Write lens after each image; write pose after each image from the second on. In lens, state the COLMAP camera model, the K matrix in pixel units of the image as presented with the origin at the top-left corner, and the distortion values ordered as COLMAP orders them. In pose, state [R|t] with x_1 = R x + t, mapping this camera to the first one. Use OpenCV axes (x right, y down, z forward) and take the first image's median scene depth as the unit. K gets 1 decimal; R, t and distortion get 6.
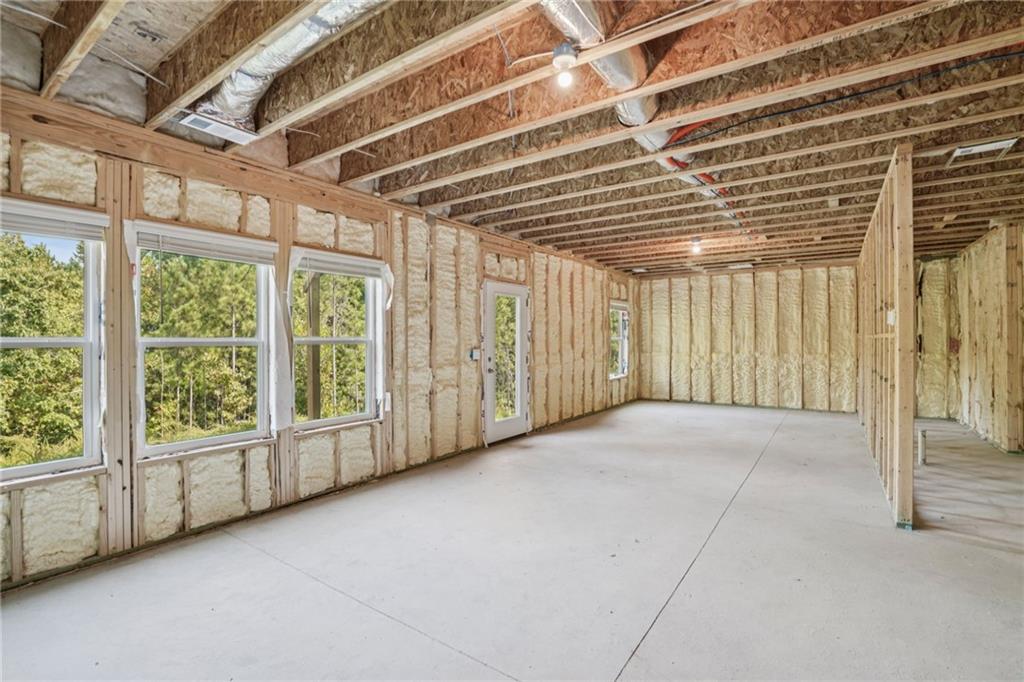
lens RADIAL K [[463.4, 0, 512.0], [0, 463.4, 341.0], [0, 0, 1]] dist [-0.011541, 0.000665]
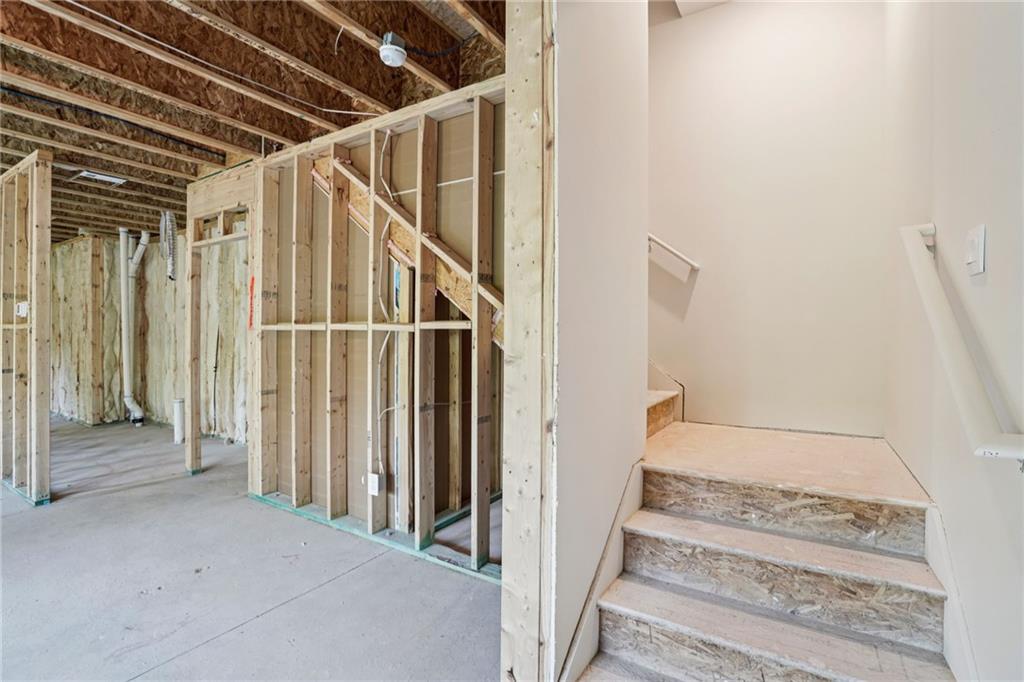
lens RADIAL K [[475.6, 0, 508.4], [0, 475.6, 335.3], [0, 0, 1]] dist [-0.021902, 0.000158]
pose [[-0.044559, -0.000439, 0.999007, -0.201673], [-0.002272, 0.999997, 0.000338, 0.003821], [-0.999004, -0.002255, -0.044560, -0.034718]]
